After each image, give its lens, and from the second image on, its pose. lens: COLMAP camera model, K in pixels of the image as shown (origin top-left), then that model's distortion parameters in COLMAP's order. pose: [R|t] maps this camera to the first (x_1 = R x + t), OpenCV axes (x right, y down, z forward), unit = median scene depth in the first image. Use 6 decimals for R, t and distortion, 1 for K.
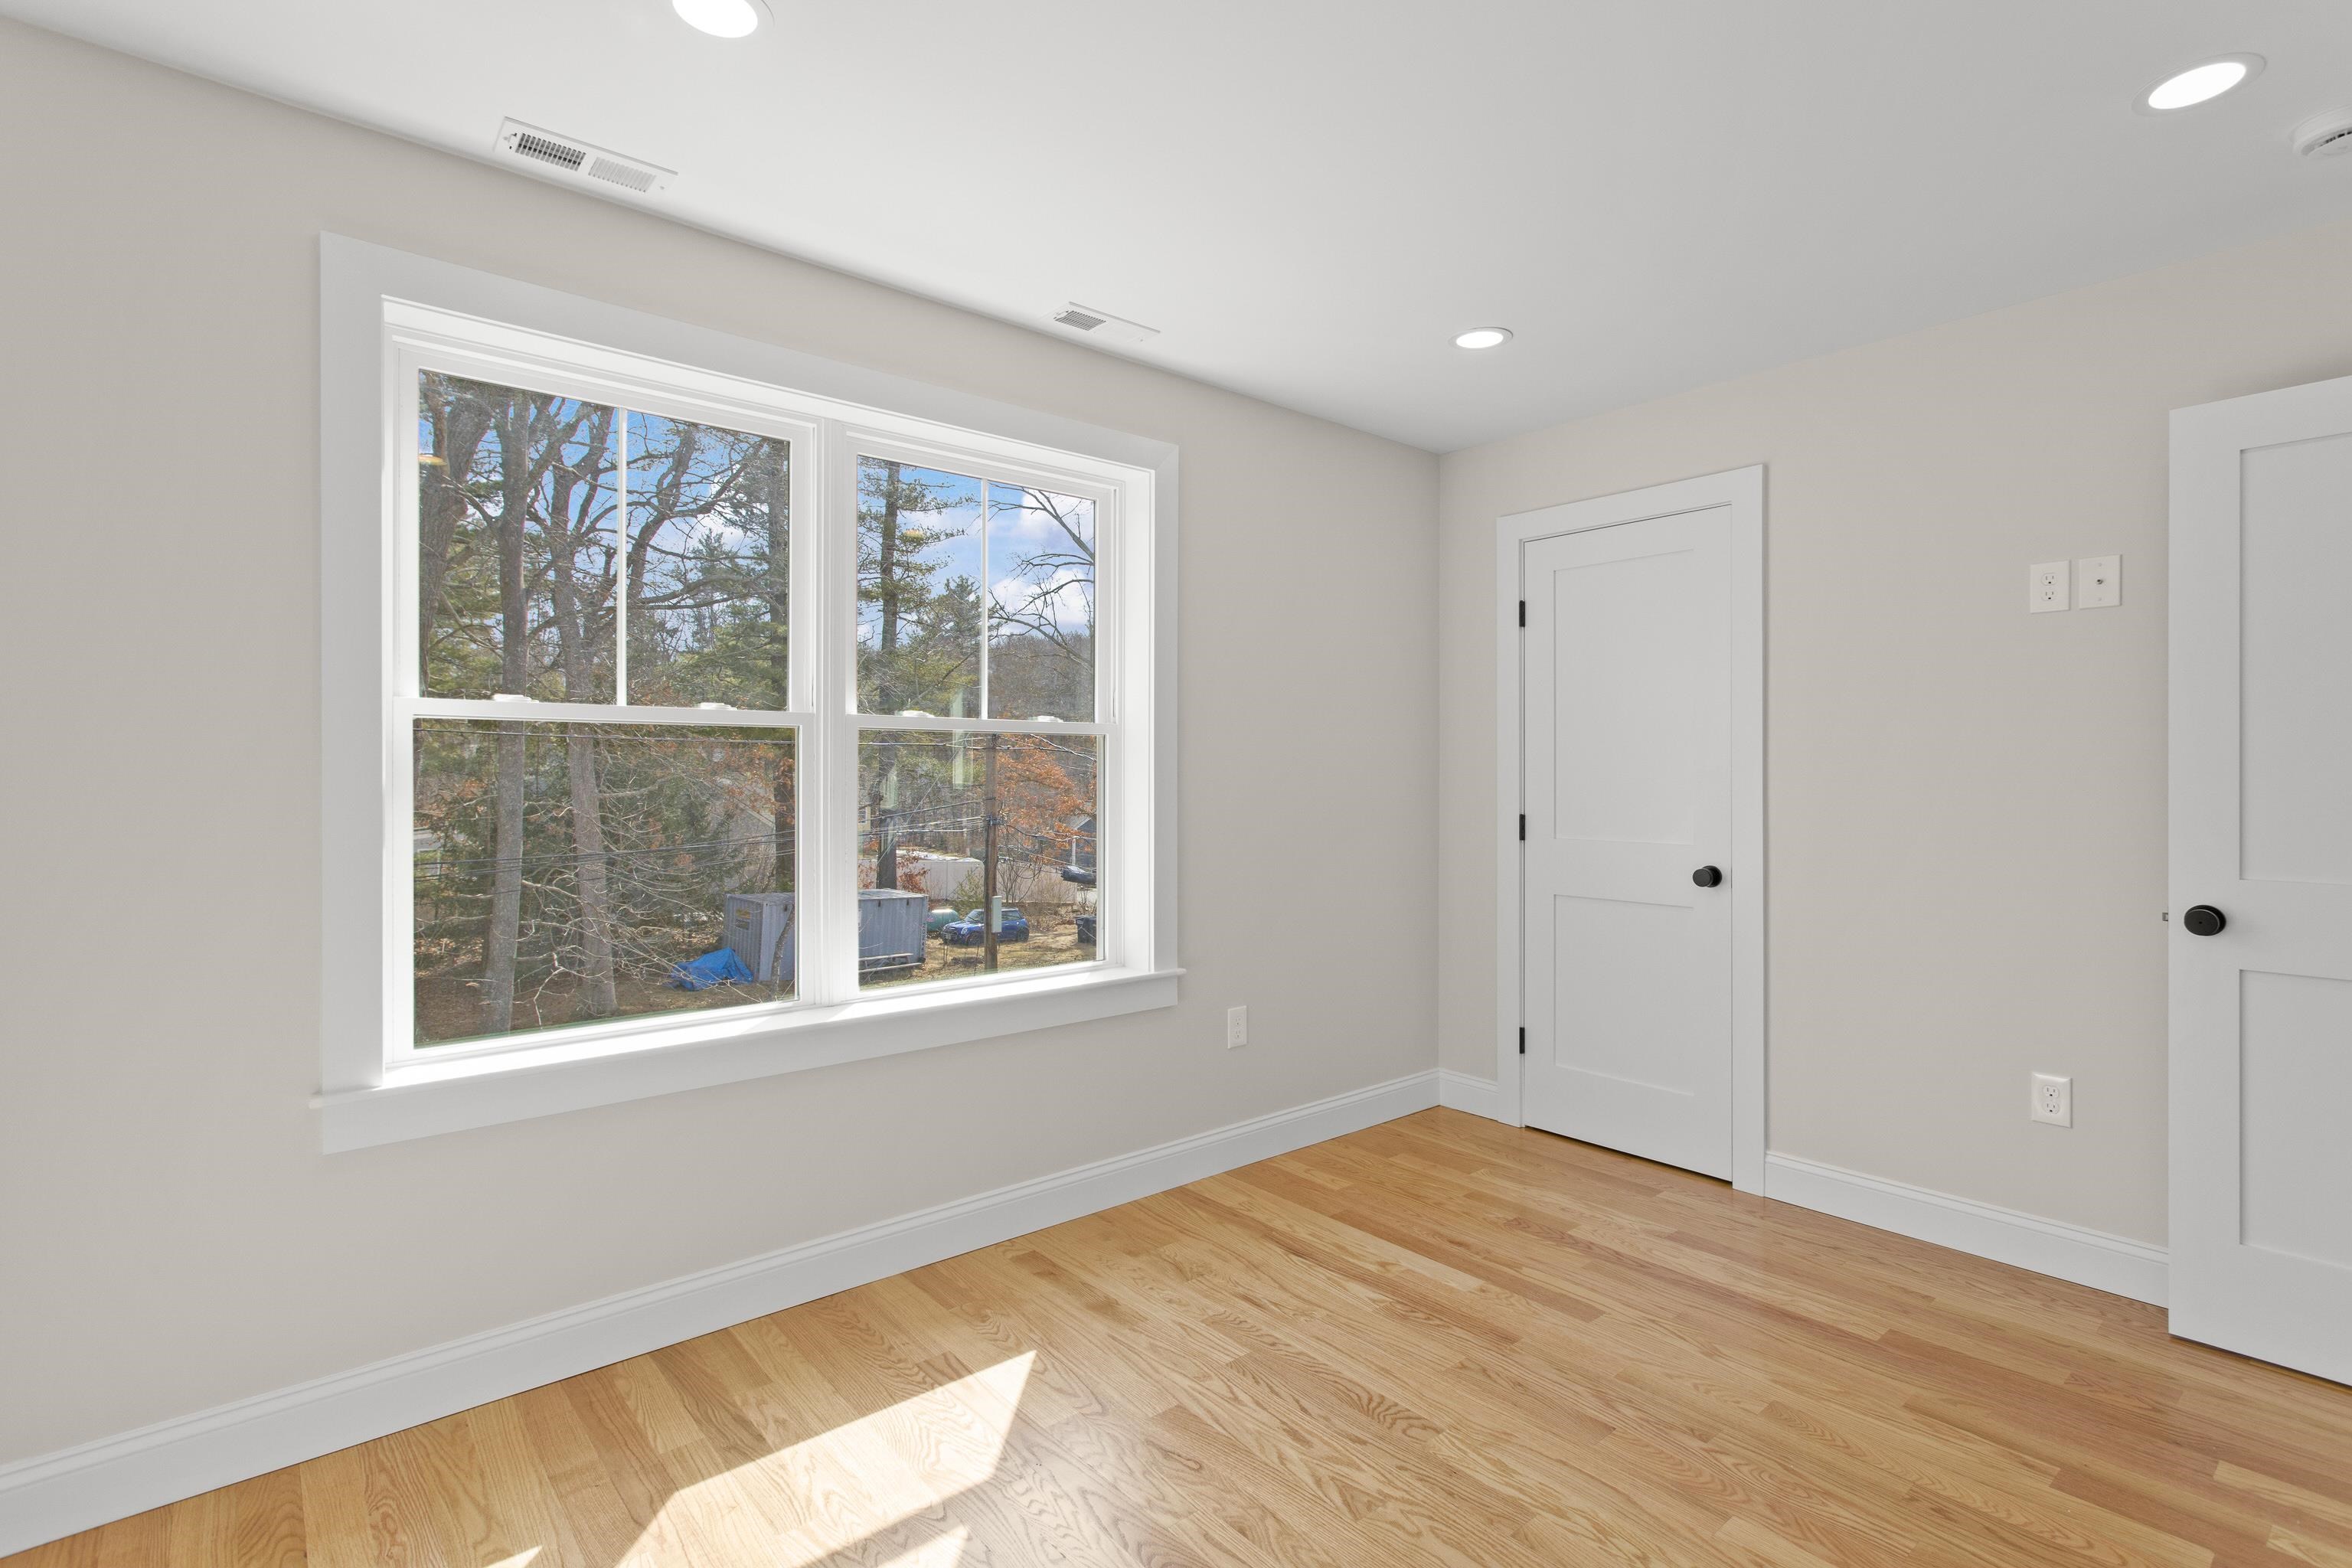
lens RADIAL K [[1108.4, 0, 1192.1], [0, 1108.4, 771.3], [0, 0, 1]] dist [-0.001489, 0.000565]
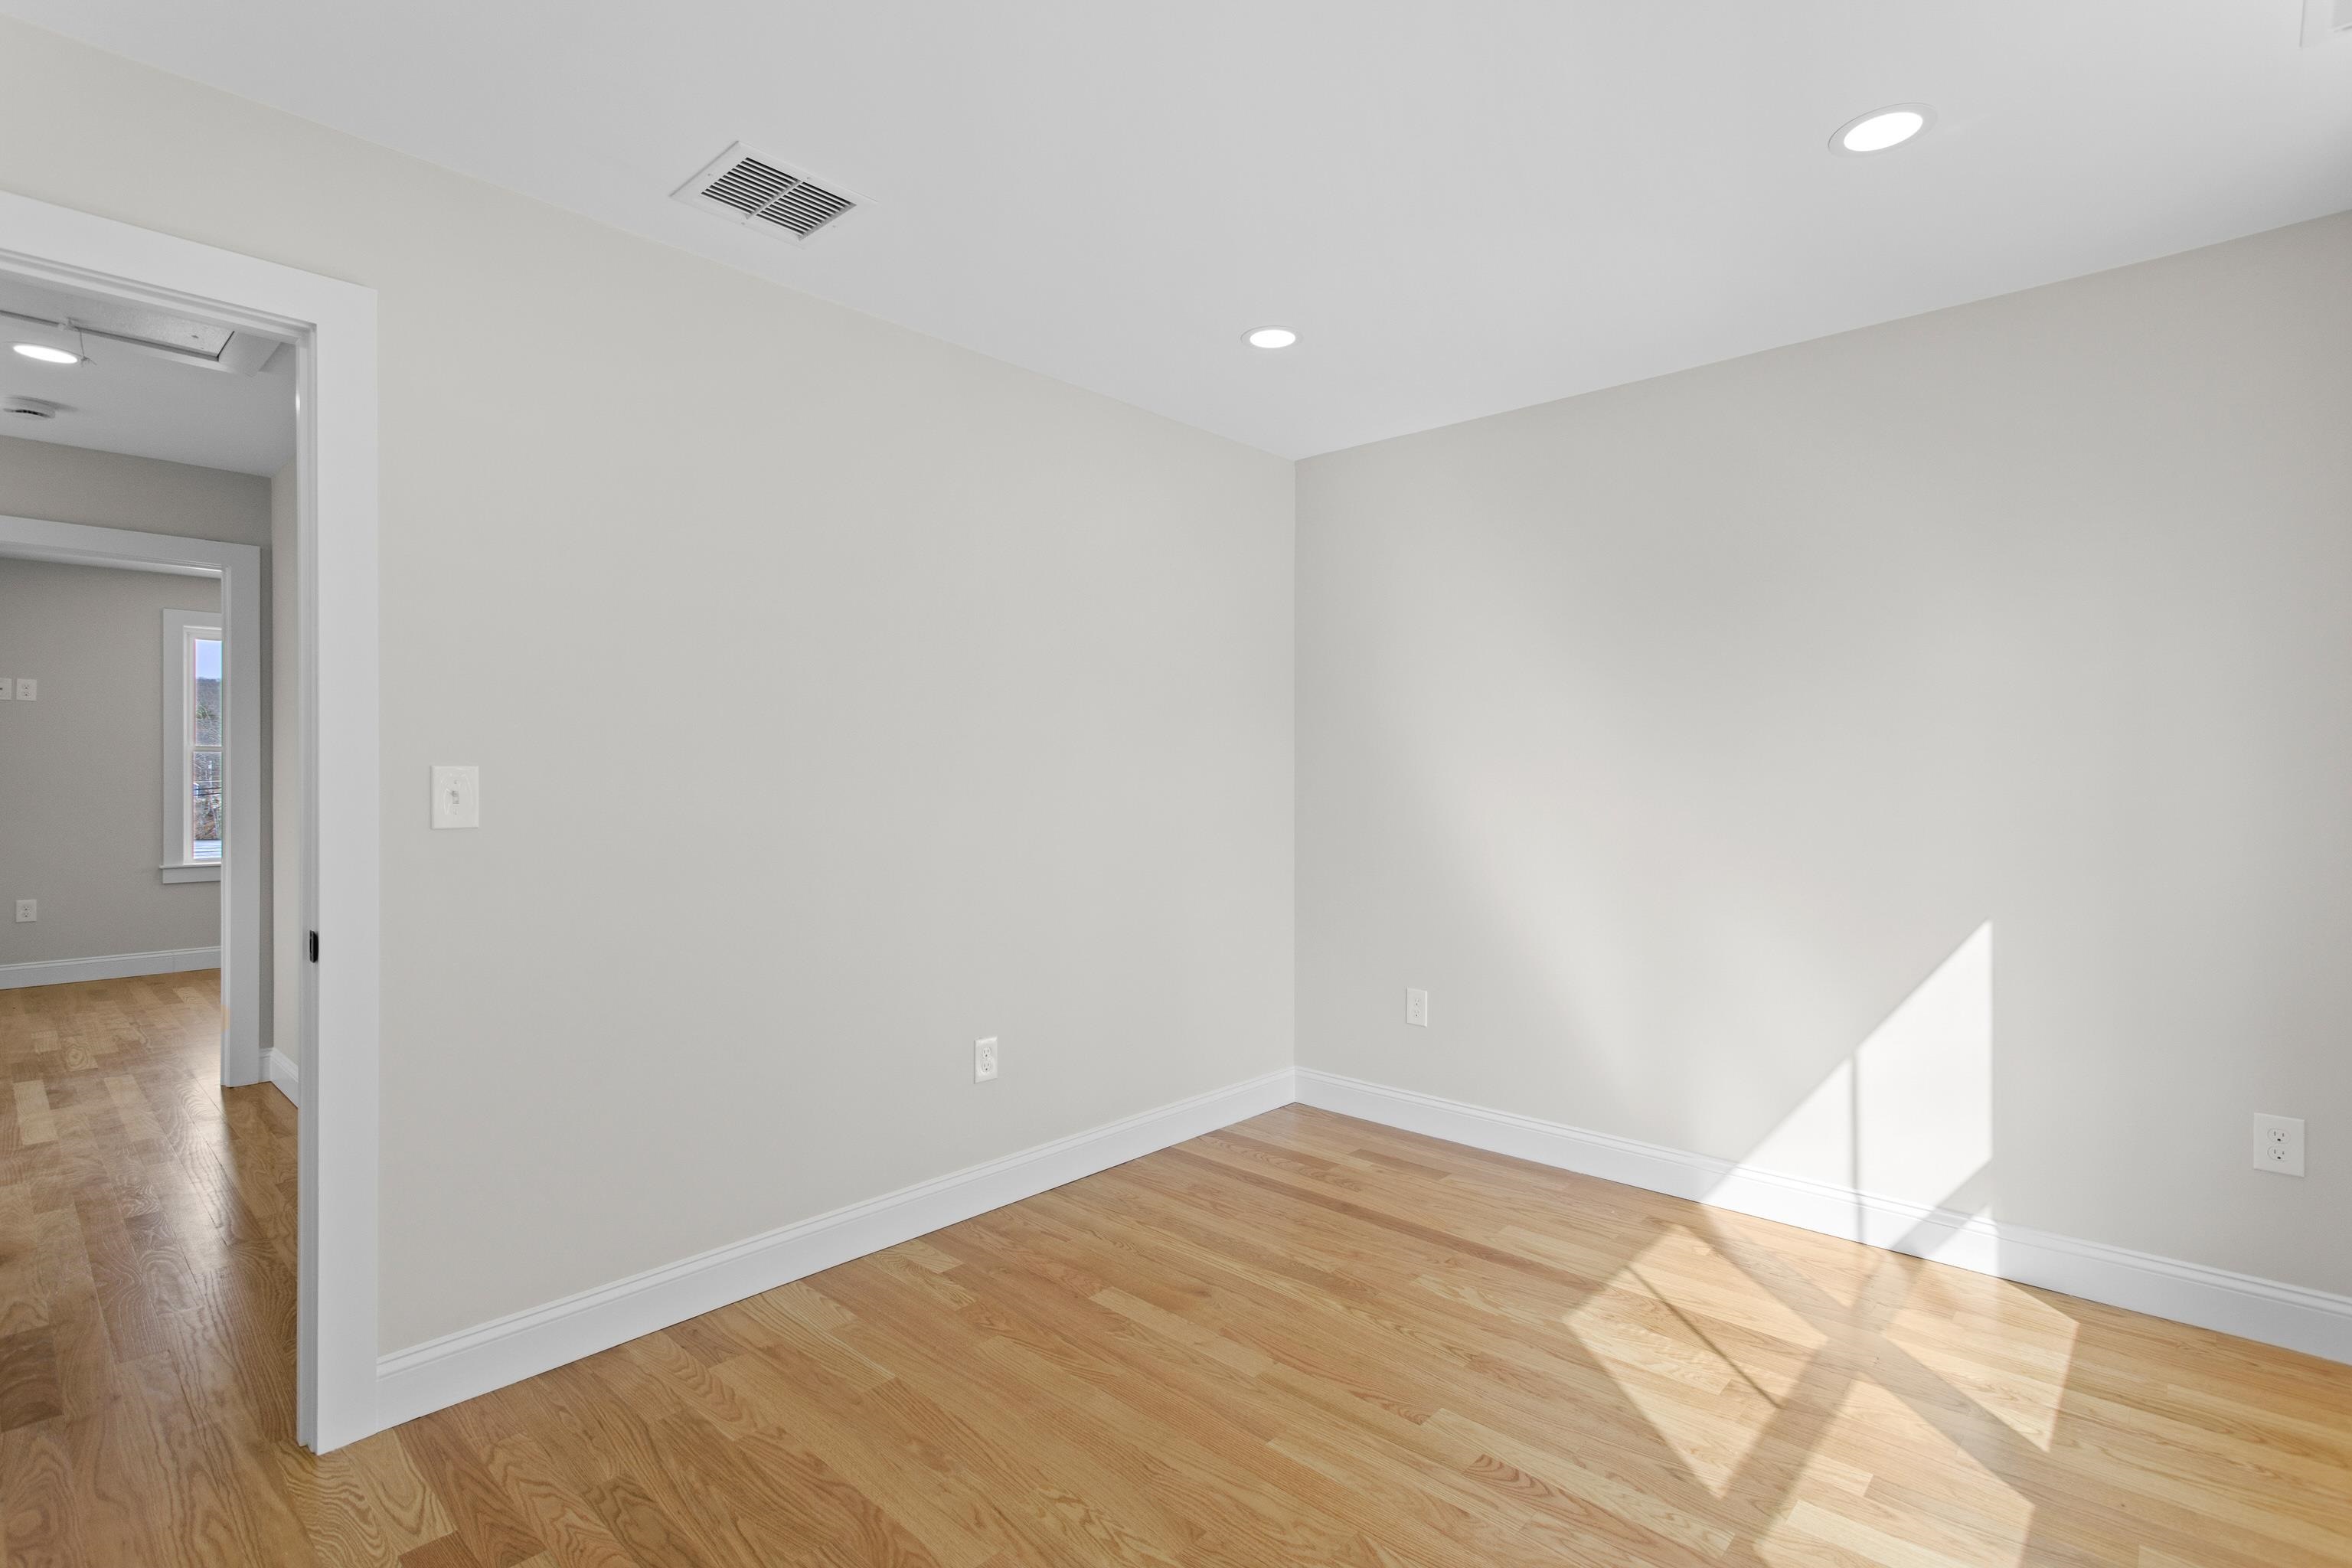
lens RADIAL K [[1108.4, 0, 1189.0], [0, 1108.4, 778.4], [0, 0, 1]] dist [-0.001489, 0.000565]
pose [[-0.992414, -0.000995, -0.122939, 0.286446], [-0.001242, 0.999997, 0.001925, 0.003200], [0.122937, 0.002063, -0.992412, 1.337397]]
